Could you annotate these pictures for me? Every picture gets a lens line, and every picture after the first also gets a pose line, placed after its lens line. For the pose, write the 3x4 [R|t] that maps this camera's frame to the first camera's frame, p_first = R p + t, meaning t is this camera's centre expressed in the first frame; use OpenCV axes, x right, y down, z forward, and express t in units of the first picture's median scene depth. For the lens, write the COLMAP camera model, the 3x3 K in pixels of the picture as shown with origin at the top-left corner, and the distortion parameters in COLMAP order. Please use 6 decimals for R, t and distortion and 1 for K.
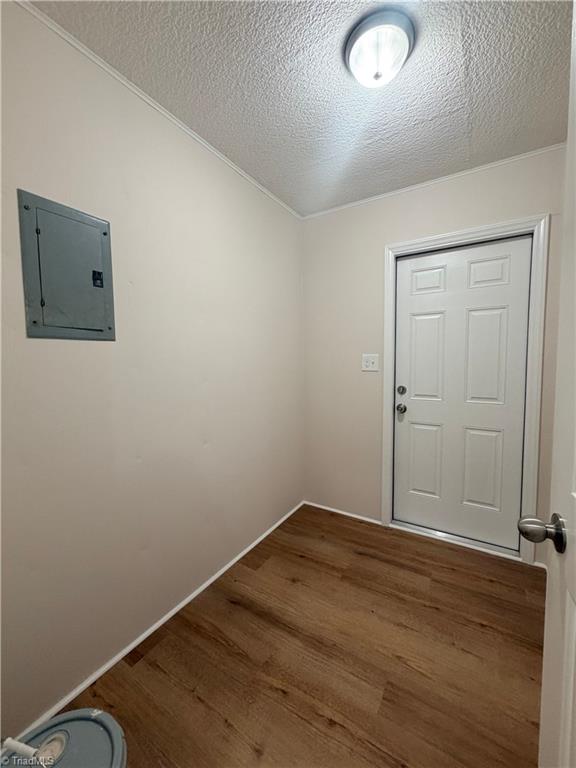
lens RADIAL K [[306.0, 0, 288.5], [0, 306.0, 381.2], [0, 0, 1]] dist [0.000374, -0.000402]
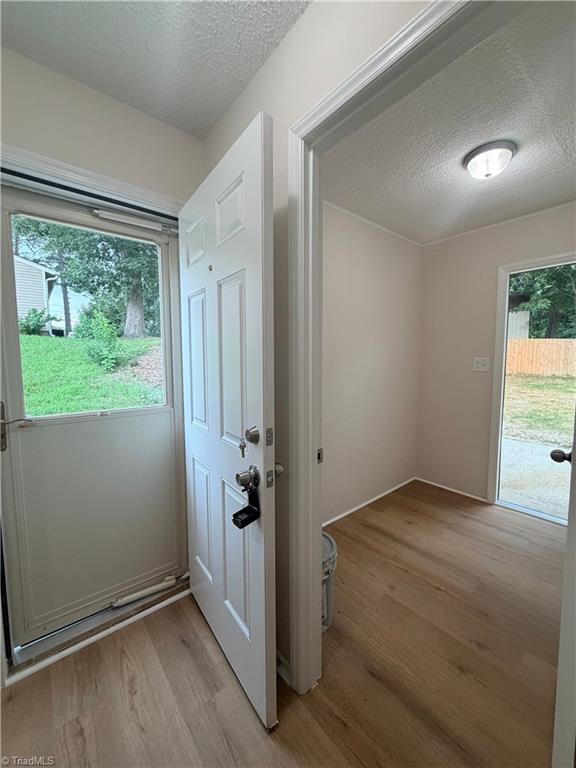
lens RADIAL K [[306.0, 0, 288.5], [0, 306.0, 381.2], [0, 0, 1]] dist [0.000374, -0.000402]
pose [[0.948033, 0.032997, -0.316458, -0.085860], [-0.029603, 0.999441, 0.015527, 0.009218], [0.316793, -0.005352, 0.948480, -0.497000]]
